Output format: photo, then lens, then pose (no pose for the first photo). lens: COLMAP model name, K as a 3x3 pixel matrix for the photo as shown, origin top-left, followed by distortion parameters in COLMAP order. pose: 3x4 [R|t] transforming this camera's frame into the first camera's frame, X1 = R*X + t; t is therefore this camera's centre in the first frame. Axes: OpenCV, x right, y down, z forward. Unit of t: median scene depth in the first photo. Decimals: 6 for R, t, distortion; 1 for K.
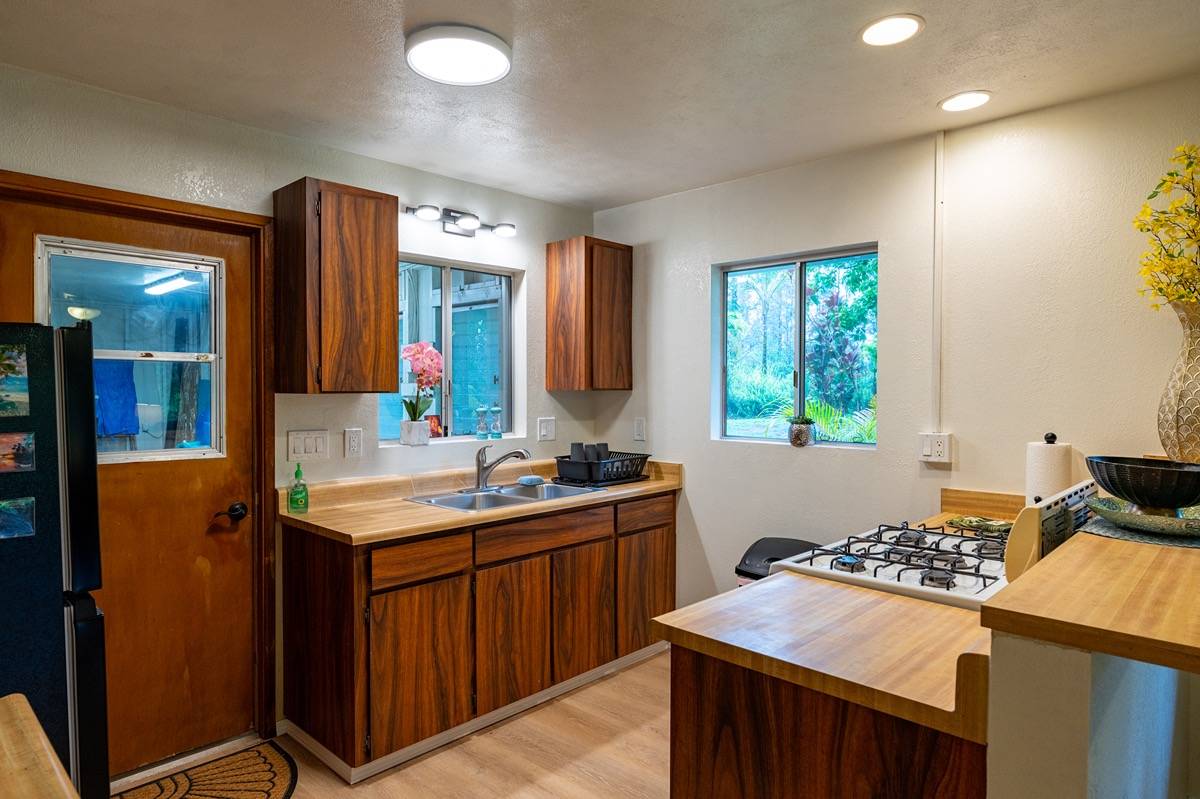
lens RADIAL K [[712.8, 0, 598.5], [0, 712.8, 399.3], [0, 0, 1]] dist [-0.001747, 0.000098]
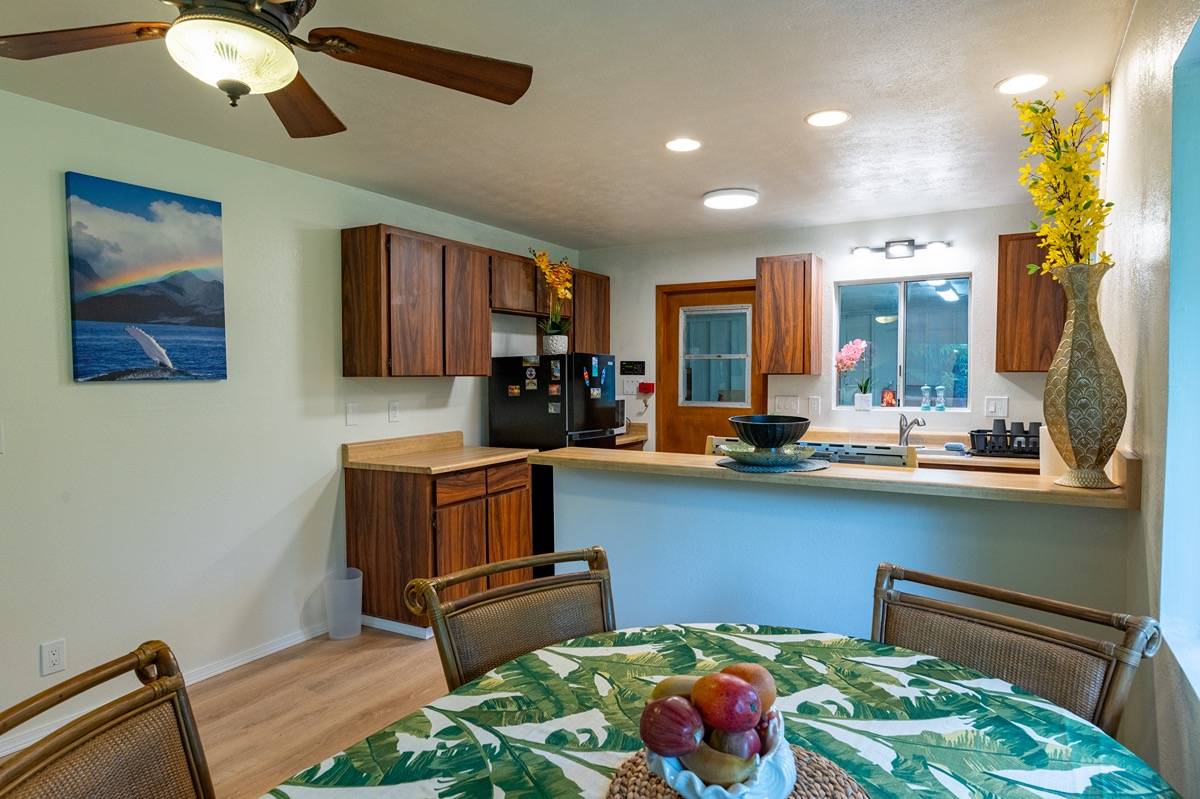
lens RADIAL K [[712.8, 0, 599.6], [0, 712.8, 399.6], [0, 0, 1]] dist [-0.001747, 0.000098]
pose [[0.236986, 0.031665, -0.970997, 1.227707], [-0.012124, 0.999487, 0.029635, 0.006525], [0.971438, 0.004750, 0.237248, 0.151608]]
